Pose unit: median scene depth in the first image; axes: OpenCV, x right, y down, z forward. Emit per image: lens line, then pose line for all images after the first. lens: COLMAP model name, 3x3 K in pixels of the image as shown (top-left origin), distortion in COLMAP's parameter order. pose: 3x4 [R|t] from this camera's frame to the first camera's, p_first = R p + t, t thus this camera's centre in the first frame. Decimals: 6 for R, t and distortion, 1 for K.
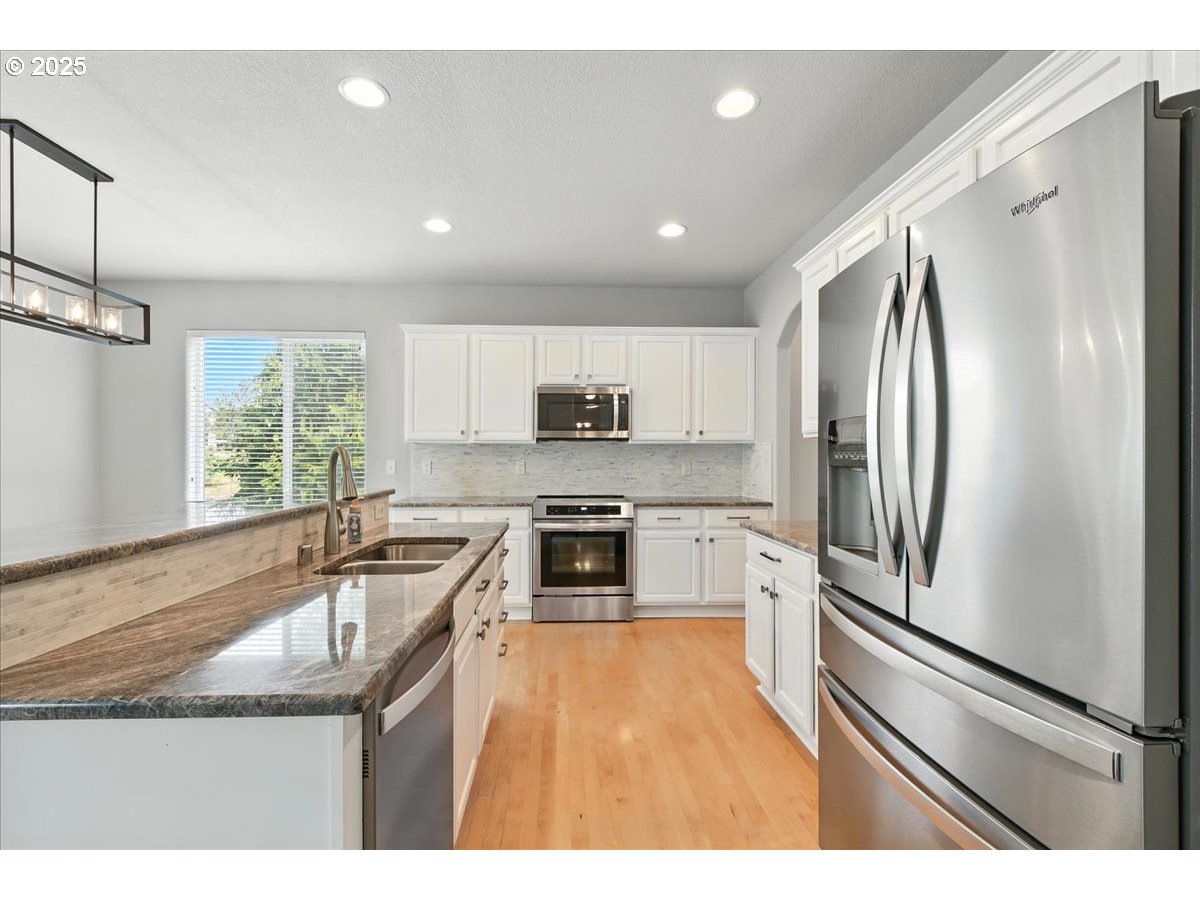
lens RADIAL K [[529.0, 0, 586.6], [0, 529.0, 456.4], [0, 0, 1]] dist [-0.000013, -0.000379]
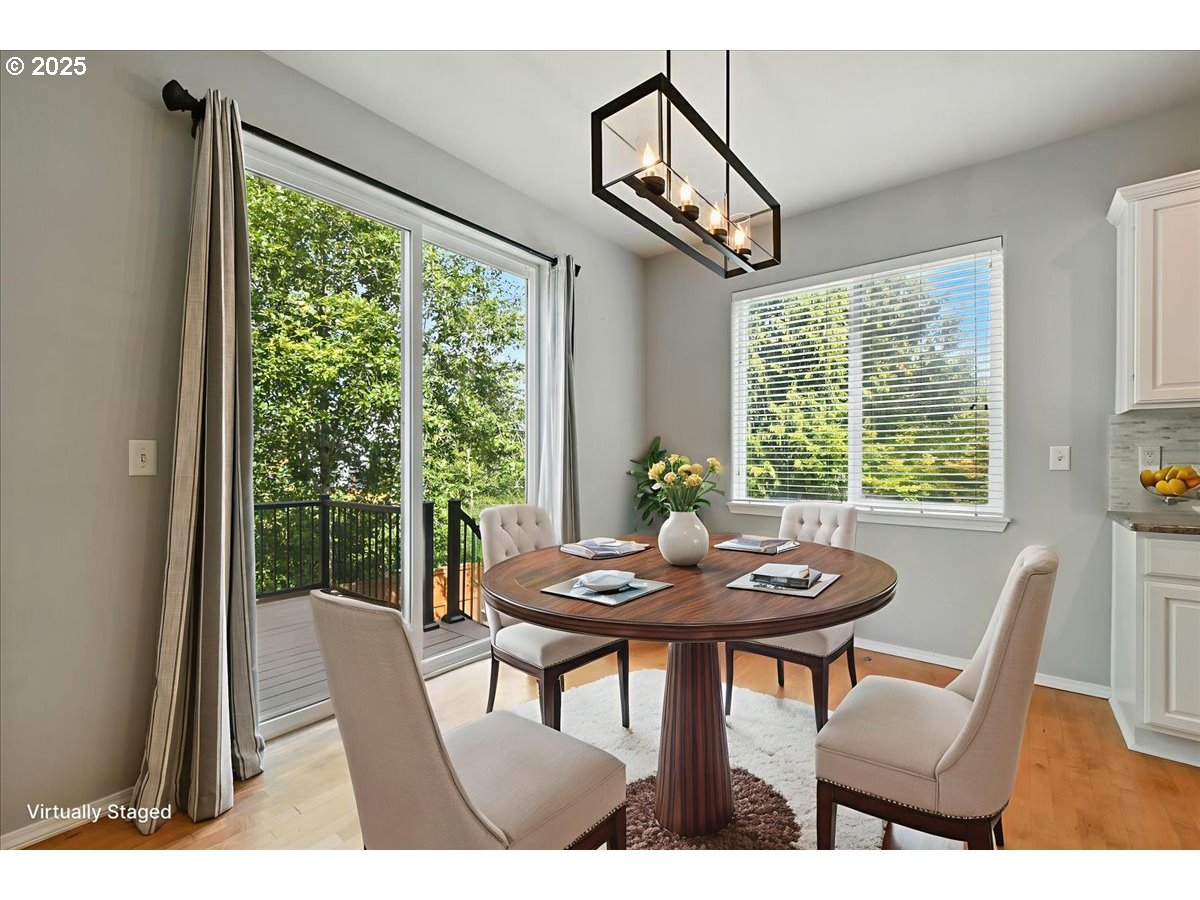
lens RADIAL K [[529.0, 0, 586.6], [0, 529.0, 456.4], [0, 0, 1]] dist [-0.000013, -0.000379]
pose [[0.744727, -0.008285, -0.667317, -0.398632], [0.004175, 0.999961, -0.007756, 0.023776], [0.667356, 0.002990, 0.744733, 0.239153]]
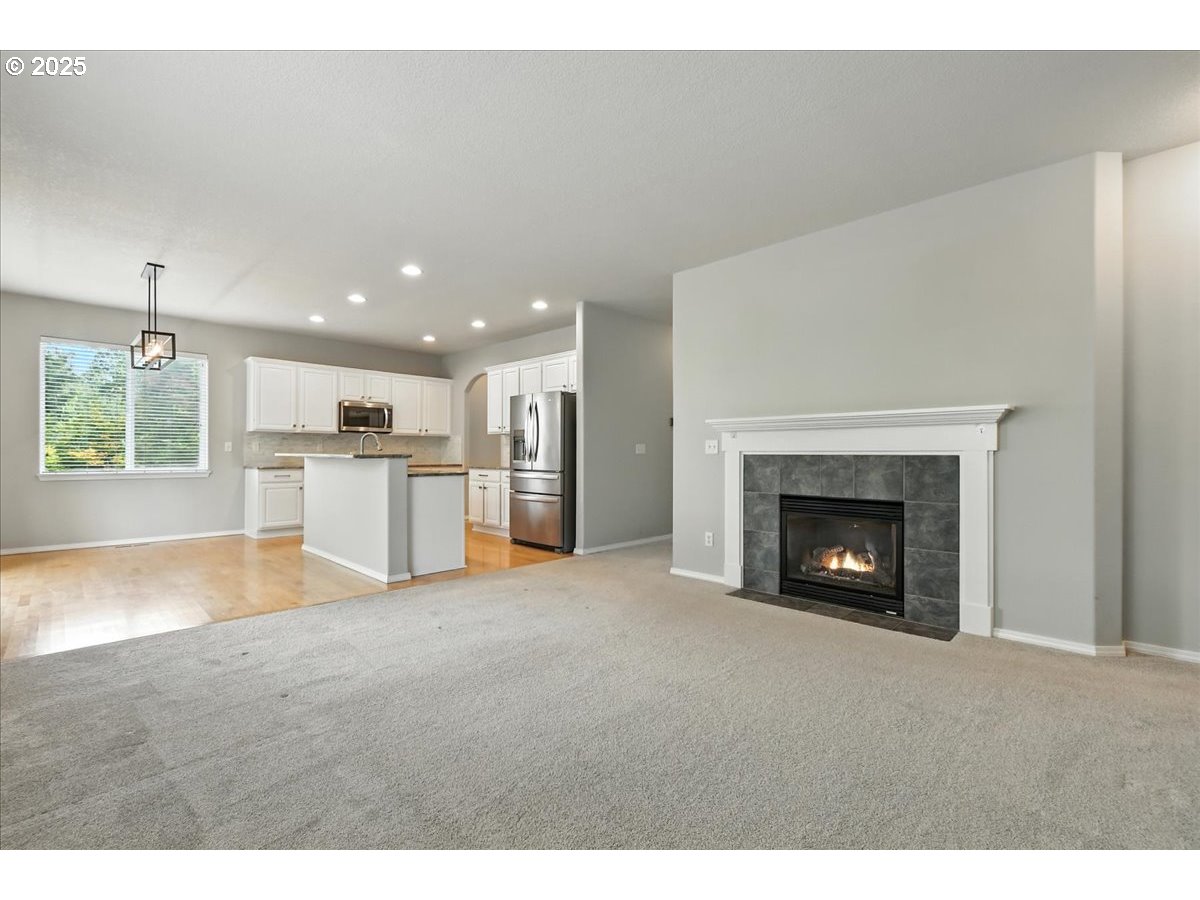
lens RADIAL K [[529.0, 0, 586.6], [0, 529.0, 456.4], [0, 0, 1]] dist [-0.000013, -0.000379]
pose [[0.743078, -0.002226, 0.669201, -0.671506], [-0.002085, 0.999982, 0.005641, 0.040383], [-0.669202, -0.005587, 0.743060, -0.875301]]
